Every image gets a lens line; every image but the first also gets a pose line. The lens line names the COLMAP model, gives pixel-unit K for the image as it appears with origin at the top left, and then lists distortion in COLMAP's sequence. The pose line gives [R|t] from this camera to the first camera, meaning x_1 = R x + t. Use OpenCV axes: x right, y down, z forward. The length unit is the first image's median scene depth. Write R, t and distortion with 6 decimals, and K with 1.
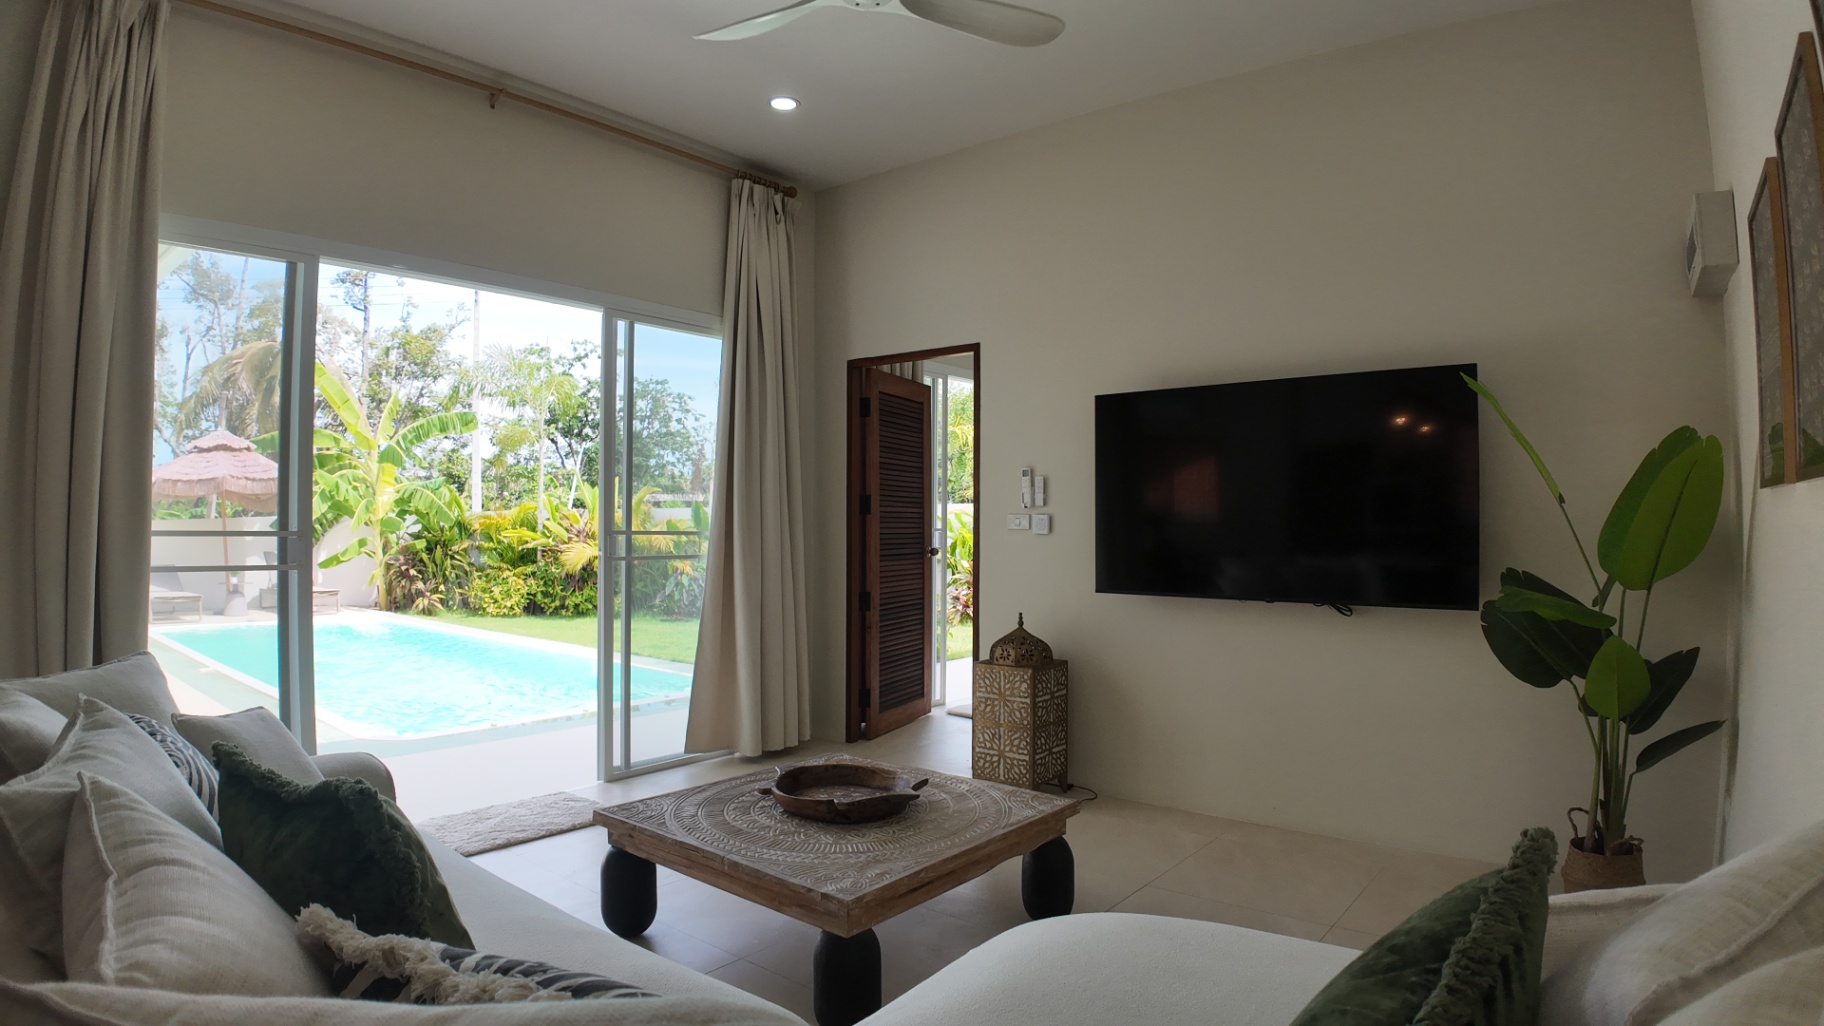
lens RADIAL K [[971.4, 0, 904.7], [0, 971.4, 521.4], [0, 0, 1]] dist [-0.104947, -0.008311]
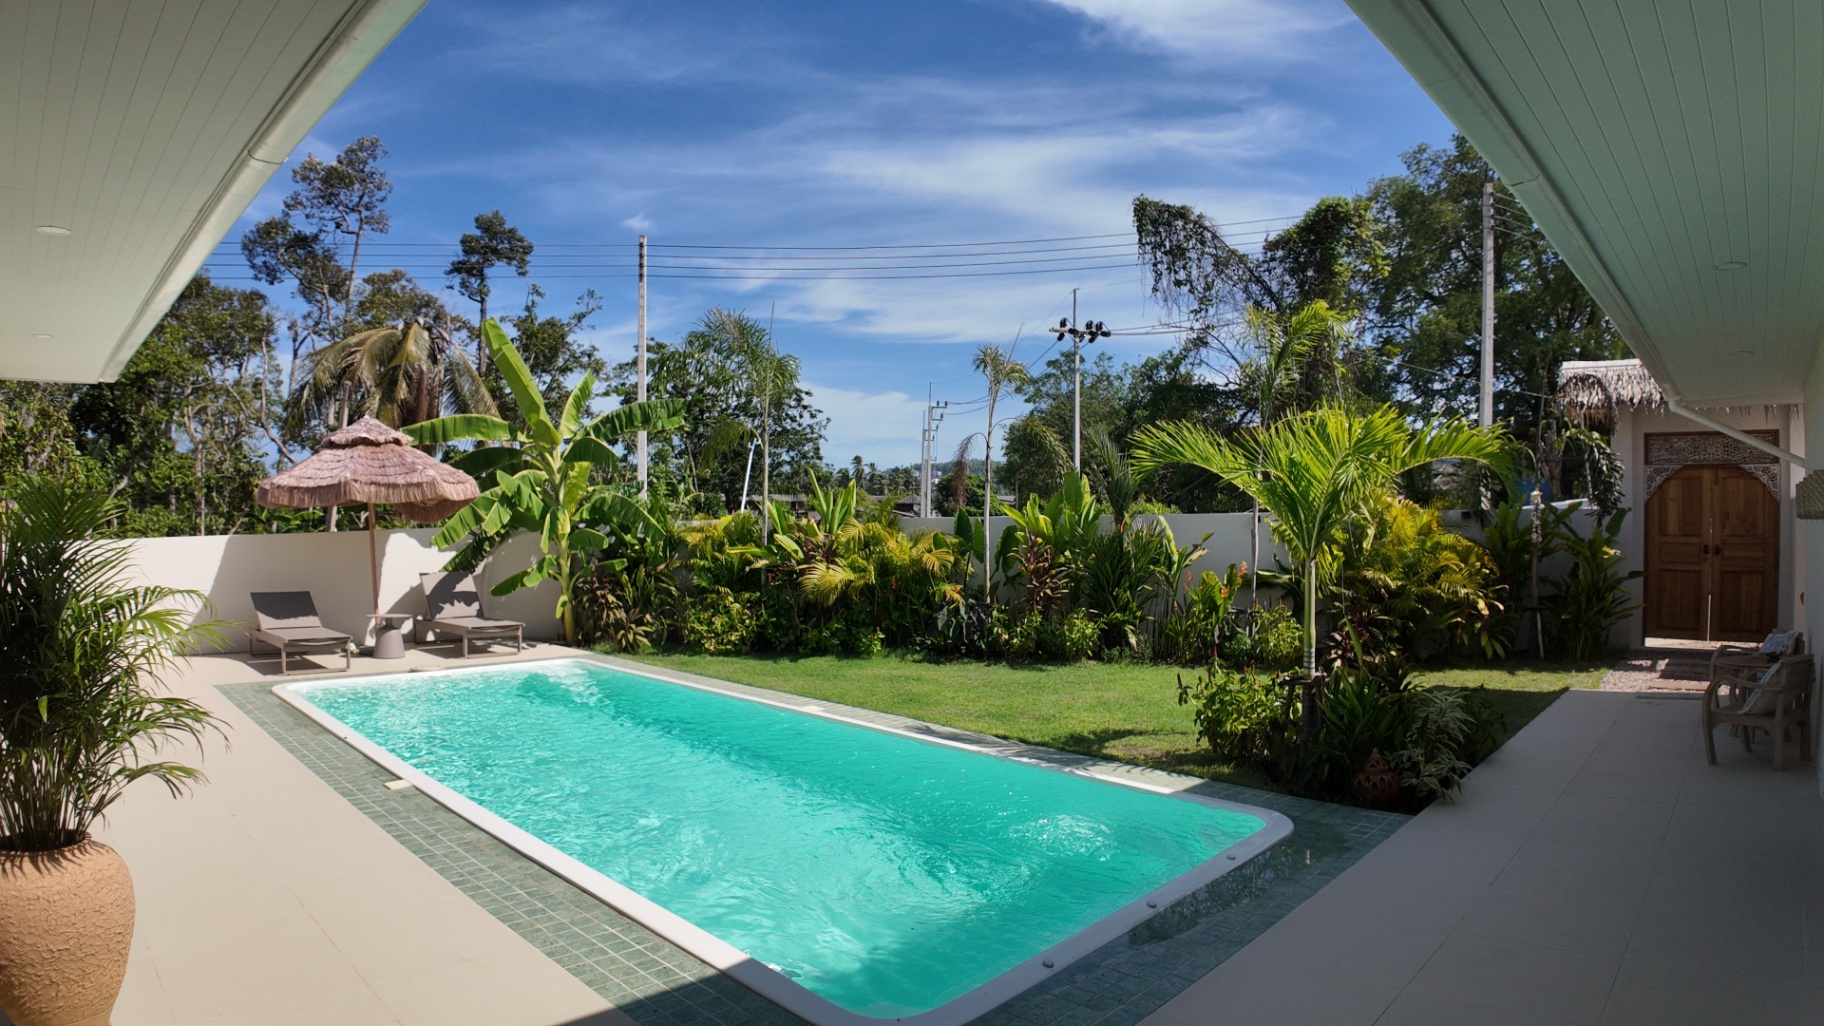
lens RADIAL K [[971.4, 0, 898.2], [0, 971.4, 523.9], [0, 0, 1]] dist [-0.104947, -0.008311]
pose [[0.996235, 0.001160, -0.086687, -0.193604], [-0.000854, 0.999993, 0.003564, -0.010336], [0.086690, -0.003476, 0.996229, 0.200771]]
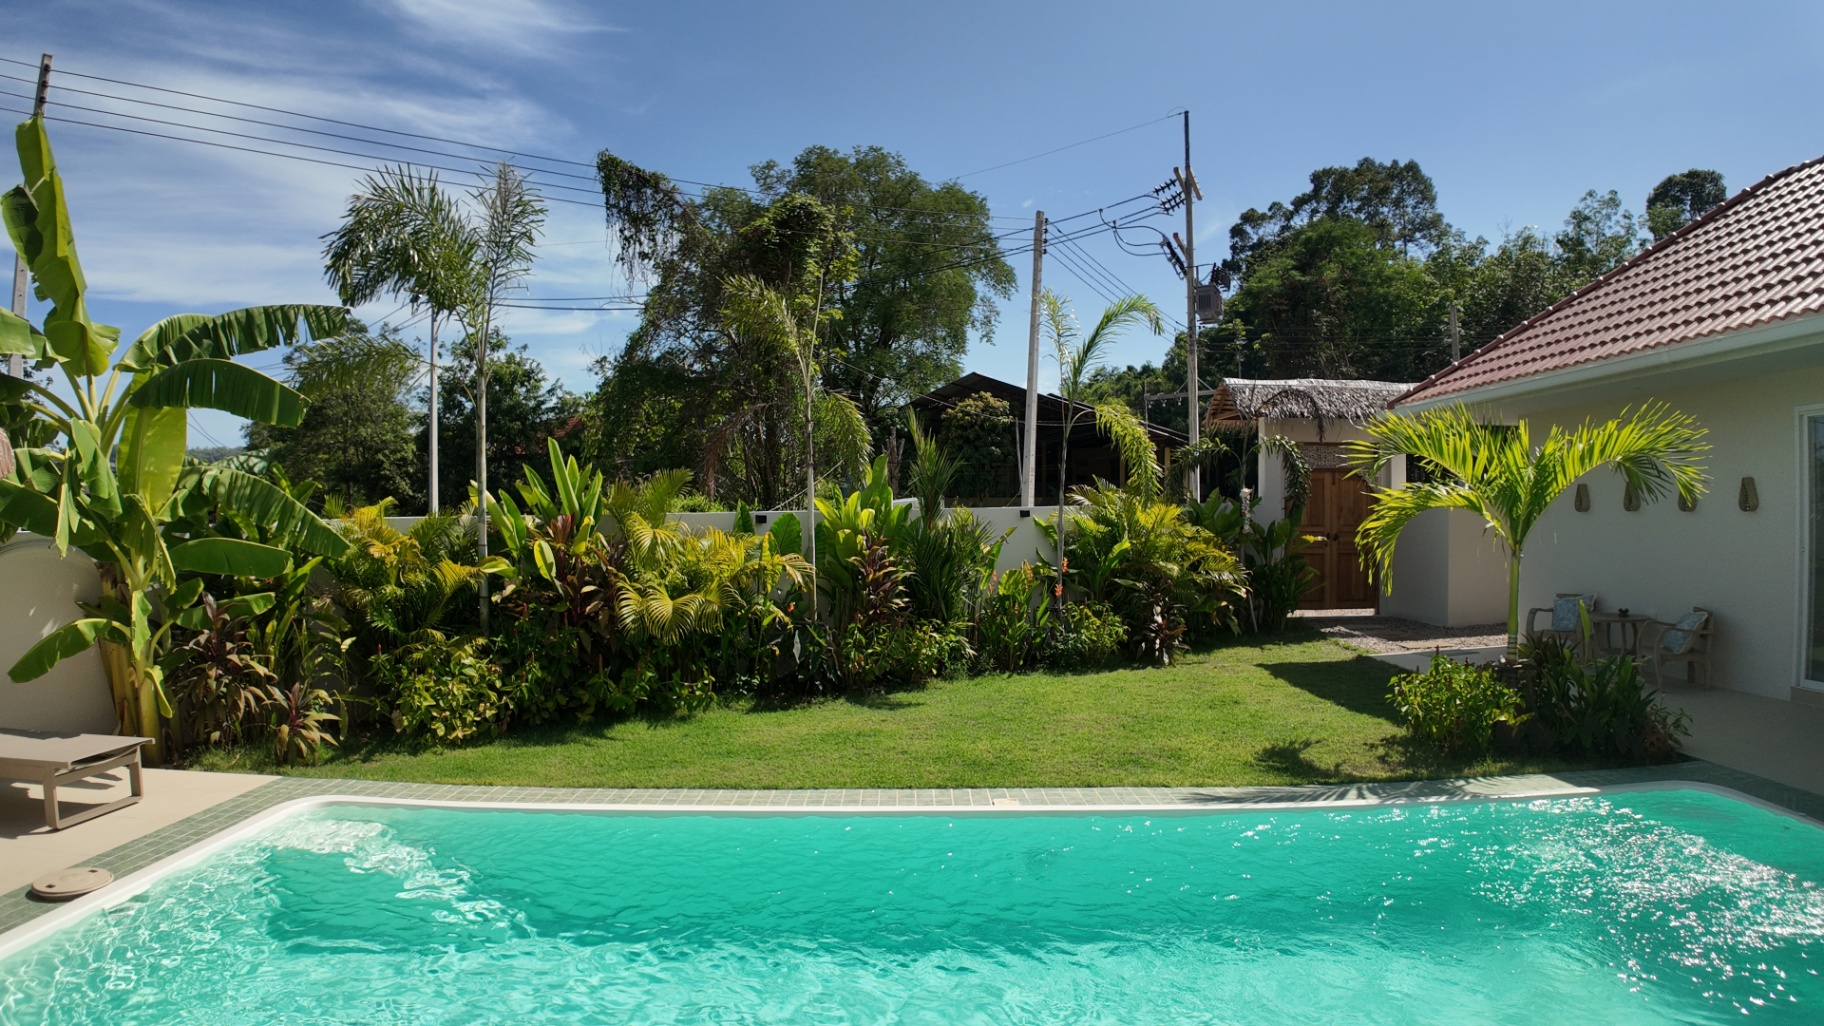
lens RADIAL K [[971.4, 0, 890.6], [0, 971.4, 520.6], [0, 0, 1]] dist [-0.104947, -0.008311]
pose [[0.775266, -0.008839, 0.631573, -0.512597], [0.005832, 0.999960, 0.006836, -0.012575], [-0.631608, -0.001616, 0.775286, 0.459938]]
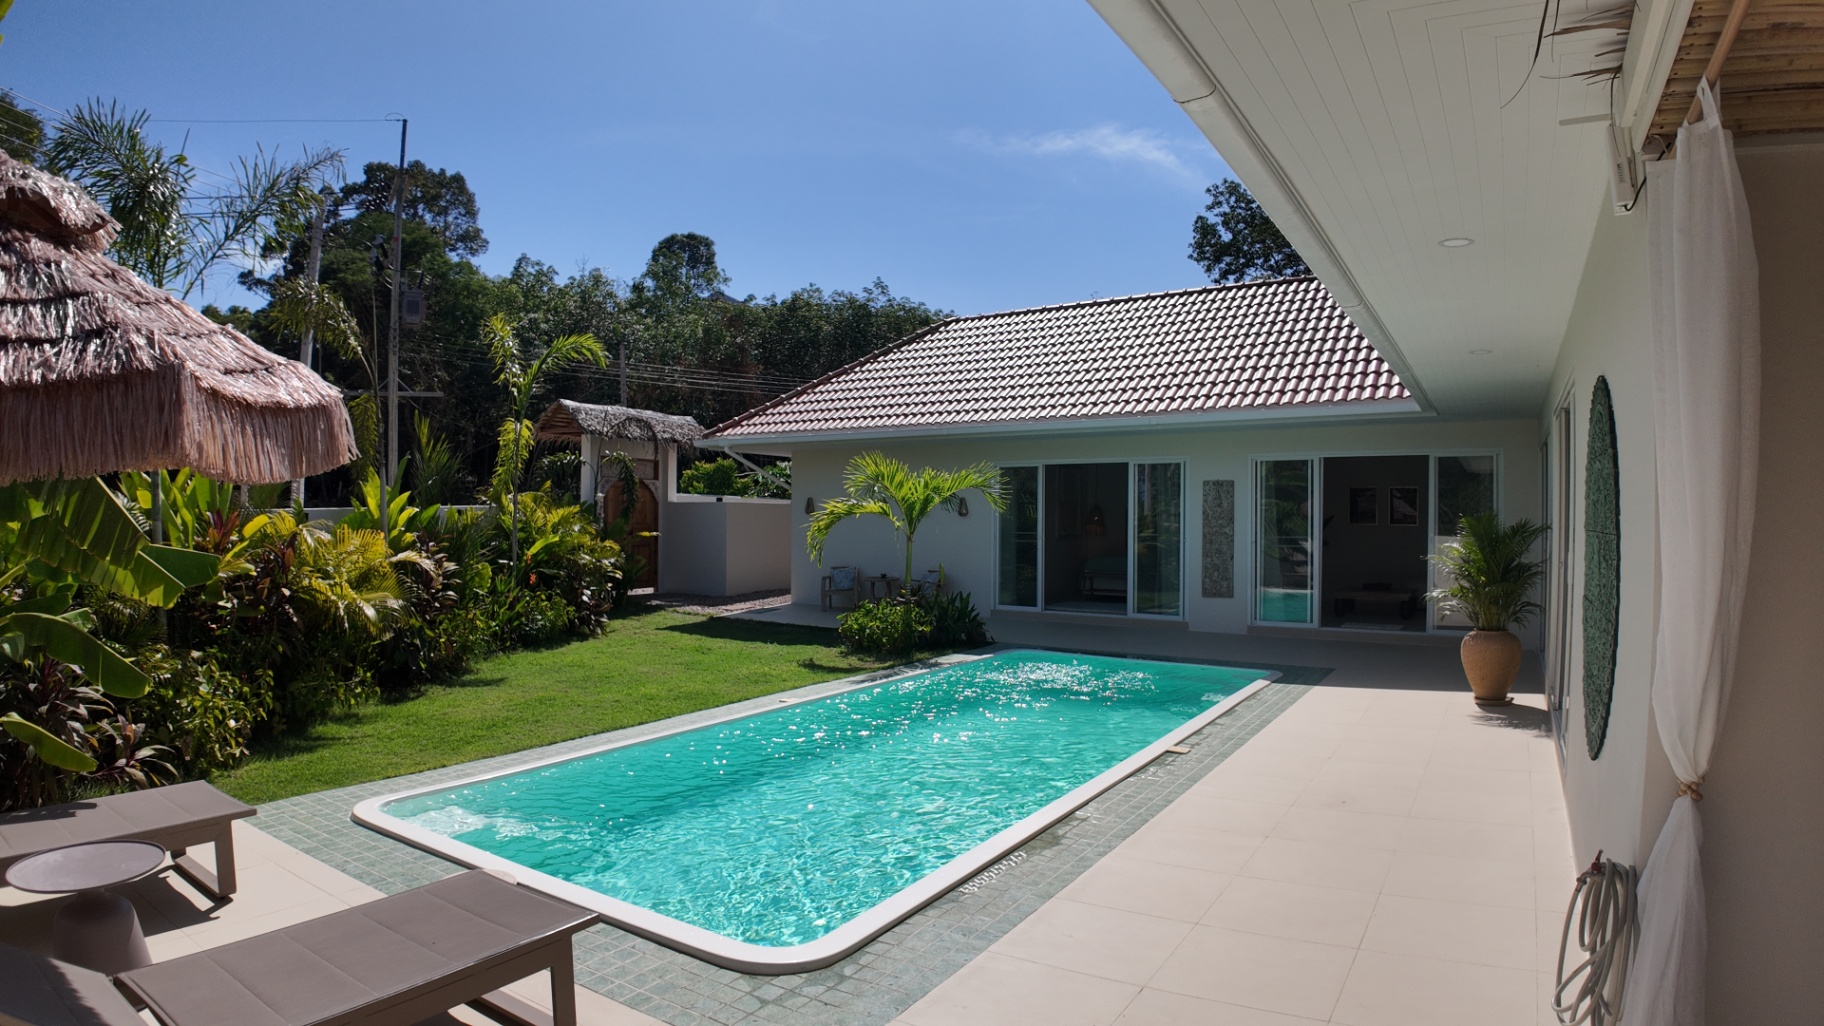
lens RADIAL K [[971.4, 0, 902.8], [0, 971.4, 517.0], [0, 0, 1]] dist [-0.104947, -0.008311]
pose [[-0.105859, -0.006628, 0.994359, -0.779920], [-0.006130, 0.999963, 0.006013, -0.015505], [-0.994362, -0.005459, -0.105896, 0.671465]]
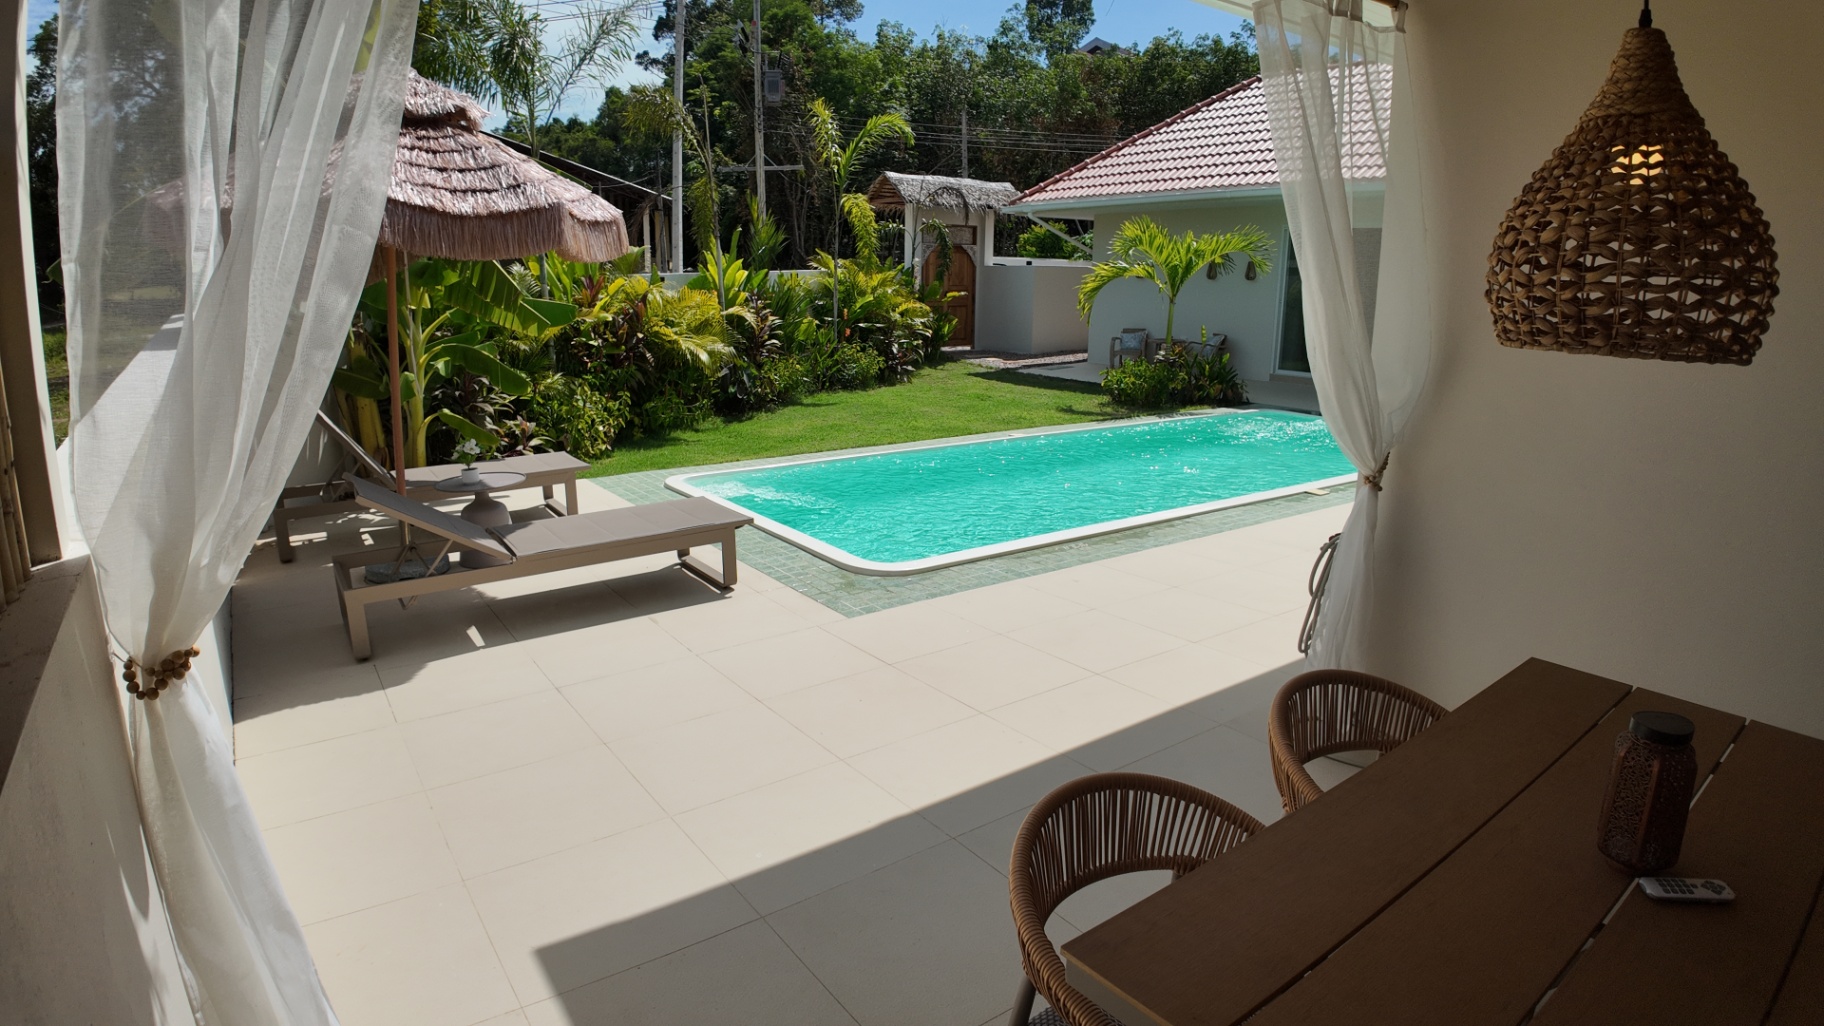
lens RADIAL K [[971.4, 0, 927.5], [0, 971.4, 510.1], [0, 0, 1]] dist [-0.104947, -0.008311]
pose [[0.247772, -0.230106, 0.941095, -0.869505], [-0.006137, 0.970992, 0.239032, -0.015385], [-0.968799, -0.065001, 0.239172, 0.585260]]
